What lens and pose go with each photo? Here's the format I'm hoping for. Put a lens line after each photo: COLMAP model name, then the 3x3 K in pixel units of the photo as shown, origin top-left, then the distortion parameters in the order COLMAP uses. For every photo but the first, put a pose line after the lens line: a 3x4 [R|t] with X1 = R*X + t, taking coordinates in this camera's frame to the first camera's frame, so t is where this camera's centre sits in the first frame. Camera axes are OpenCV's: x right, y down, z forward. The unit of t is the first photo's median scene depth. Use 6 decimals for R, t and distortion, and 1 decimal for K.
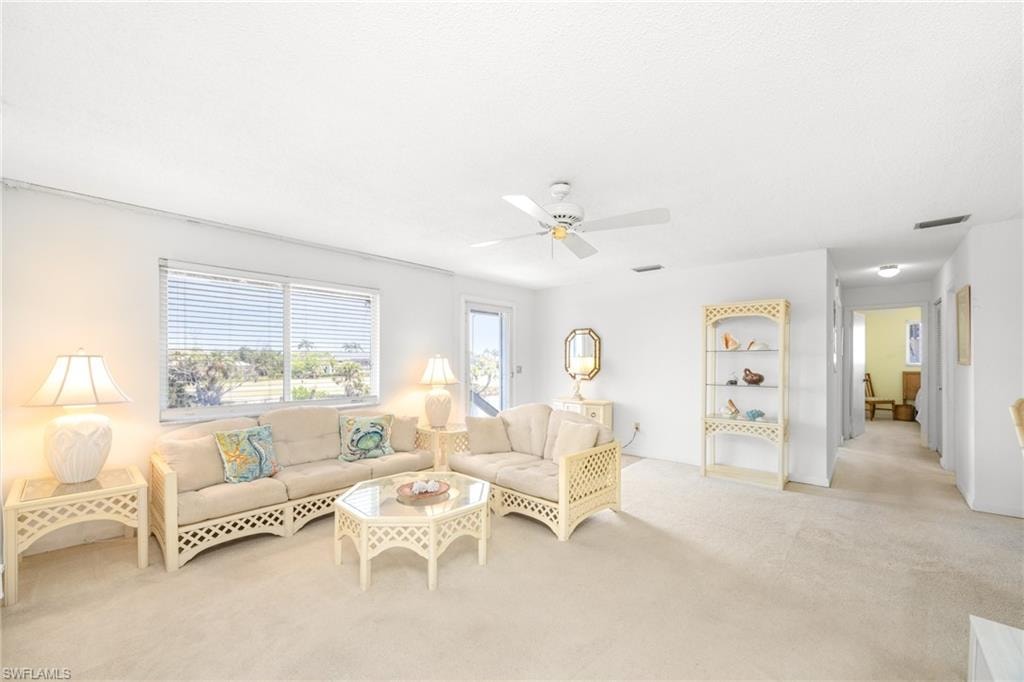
lens RADIAL K [[403.6, 0, 507.8], [0, 403.6, 358.9], [0, 0, 1]] dist [-0.000220, 0.000722]
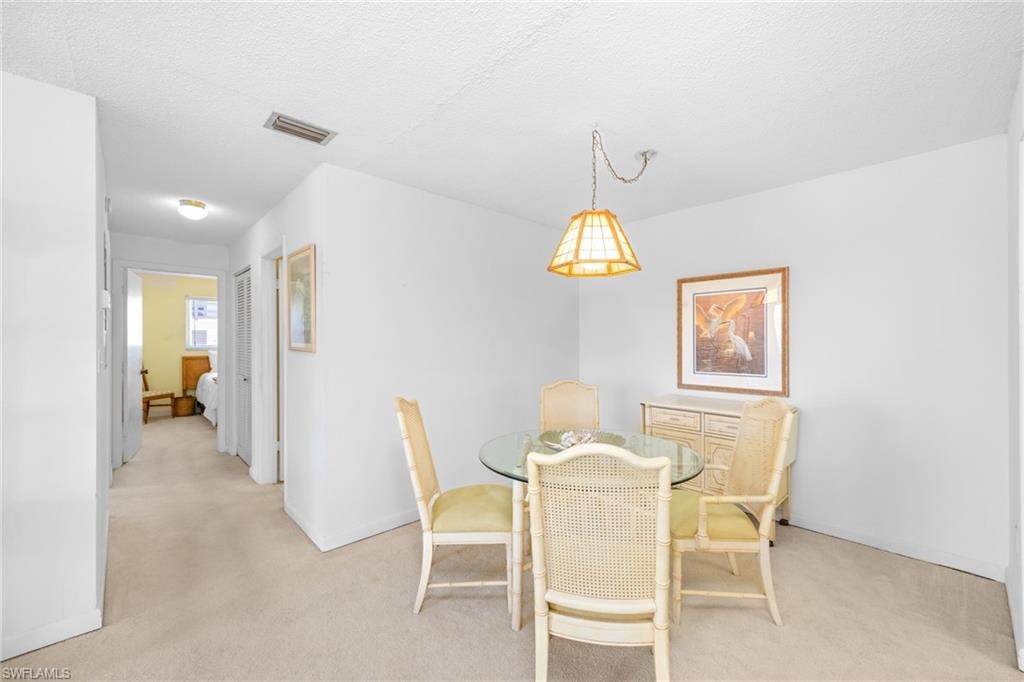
lens RADIAL K [[403.6, 0, 511.9], [0, 403.6, 344.5], [0, 0, 1]] dist [-0.000220, 0.000722]
pose [[0.069036, -0.007769, 0.997584, 0.347203], [-0.005055, 0.999954, 0.008137, -0.006637], [-0.997601, -0.005604, 0.068994, 0.469980]]
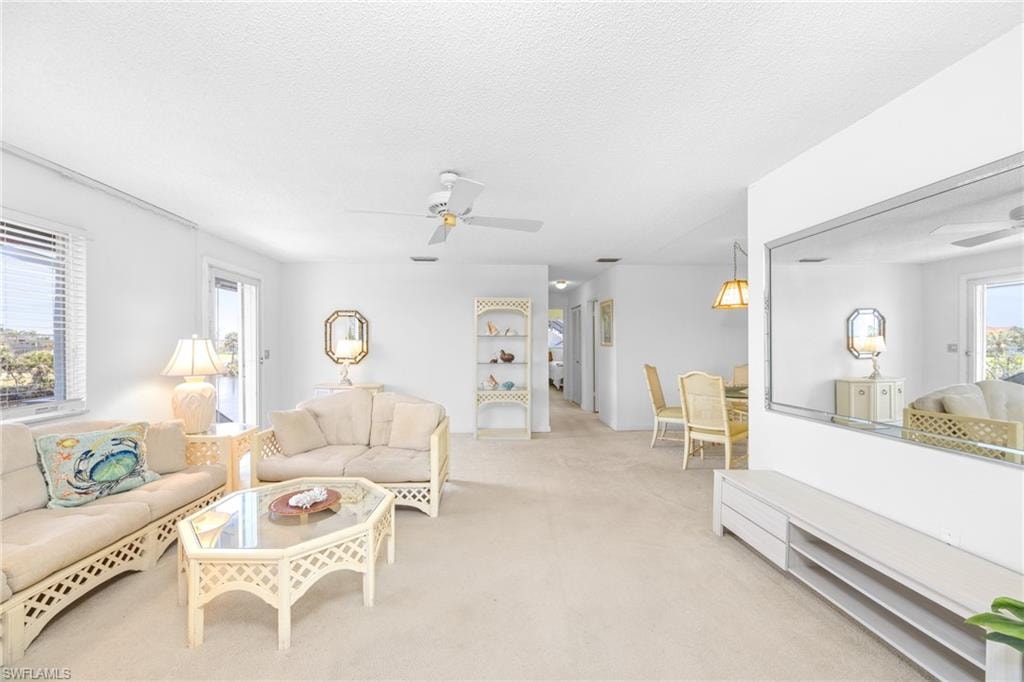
lens RADIAL K [[403.6, 0, 488.8], [0, 403.6, 347.4], [0, 0, 1]] dist [-0.000220, 0.000722]
pose [[0.717727, -0.004058, 0.696313, -0.329331], [-0.002458, 0.999962, 0.008362, 0.005335], [-0.696321, -0.007713, 0.717689, 0.112561]]
